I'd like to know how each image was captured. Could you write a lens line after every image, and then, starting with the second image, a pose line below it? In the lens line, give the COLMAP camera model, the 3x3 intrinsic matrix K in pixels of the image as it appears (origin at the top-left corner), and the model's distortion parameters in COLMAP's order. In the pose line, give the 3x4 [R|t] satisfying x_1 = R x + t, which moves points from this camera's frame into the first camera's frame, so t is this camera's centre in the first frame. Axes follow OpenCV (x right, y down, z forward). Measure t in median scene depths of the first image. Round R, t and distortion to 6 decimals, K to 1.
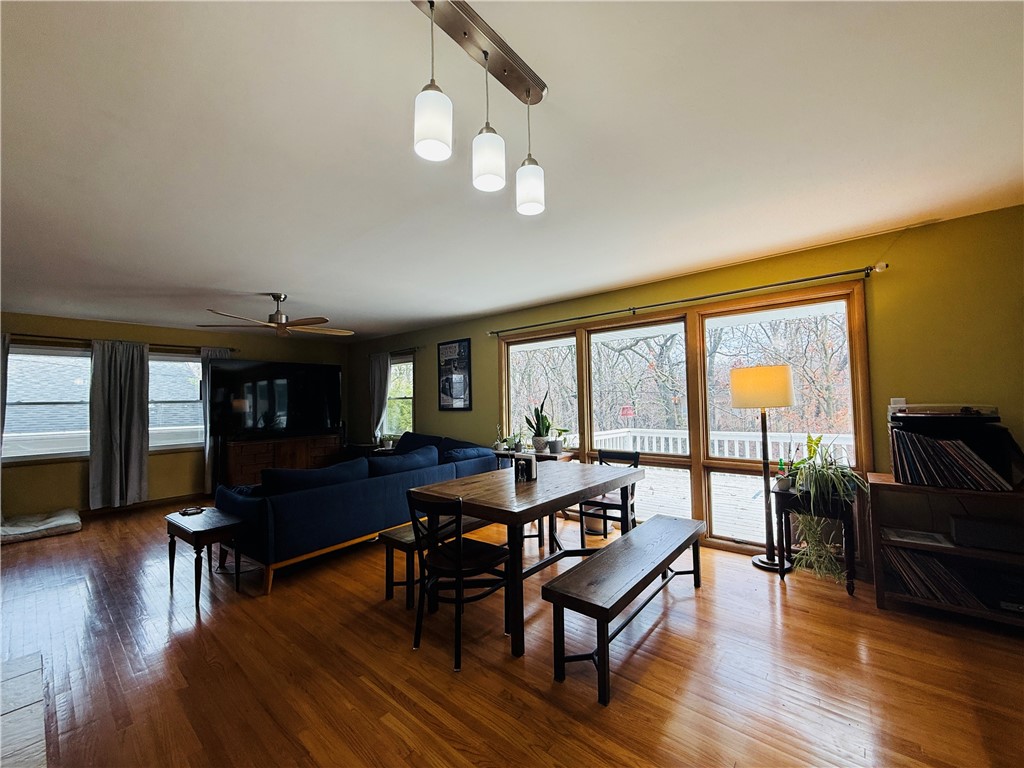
lens RADIAL K [[407.4, 0, 508.1], [0, 407.4, 385.3], [0, 0, 1]] dist [-0.000214, 0.000151]
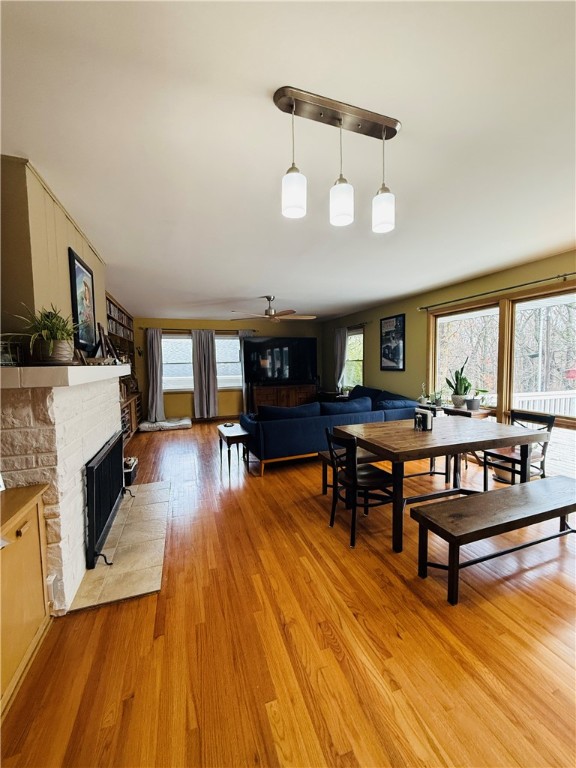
lens RADIAL K [[305.5, 0, 289.8], [0, 305.5, 382.5], [0, 0, 1]] dist [-0.000214, 0.000151]
pose [[0.865743, 0.039184, -0.498952, 0.097859], [0.018164, 0.993814, 0.109564, -0.017633], [0.500158, -0.103917, 0.859676, -0.013899]]
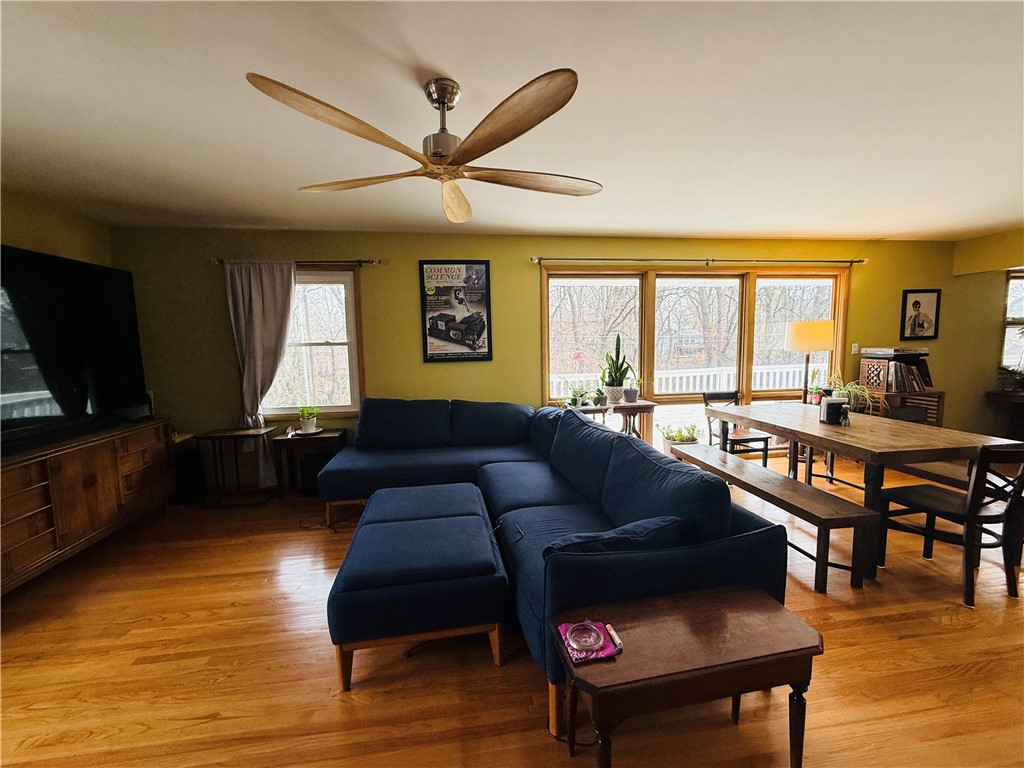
lens RADIAL K [[407.4, 0, 508.1], [0, 407.4, 385.3], [0, 0, 1]] dist [-0.000214, 0.000151]
pose [[0.660024, -0.066607, 0.748286, -0.780159], [-0.021965, 0.993925, 0.107846, 0.032006], [-0.750923, -0.087617, 0.654551, 0.602396]]
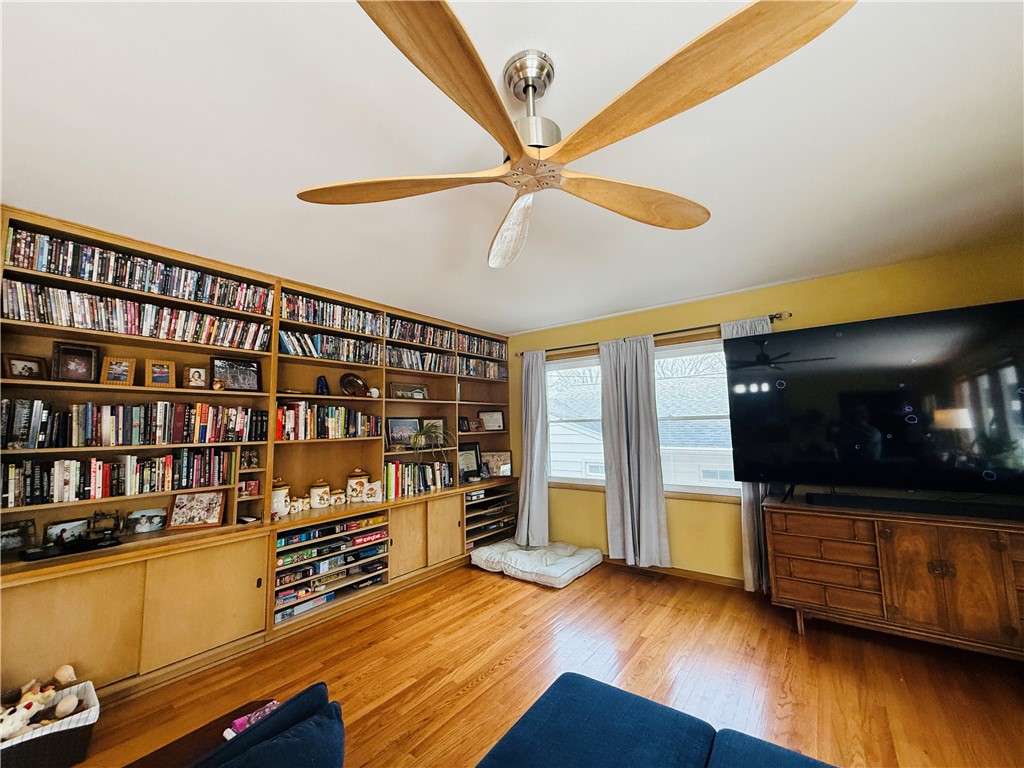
lens RADIAL K [[407.4, 0, 508.1], [0, 407.4, 385.3], [0, 0, 1]] dist [-0.000214, 0.000151]
pose [[0.052381, -0.079782, -0.995435, -0.261774], [0.055315, 0.995505, -0.076876, 0.029456], [0.997094, -0.051036, 0.056558, 0.871157]]
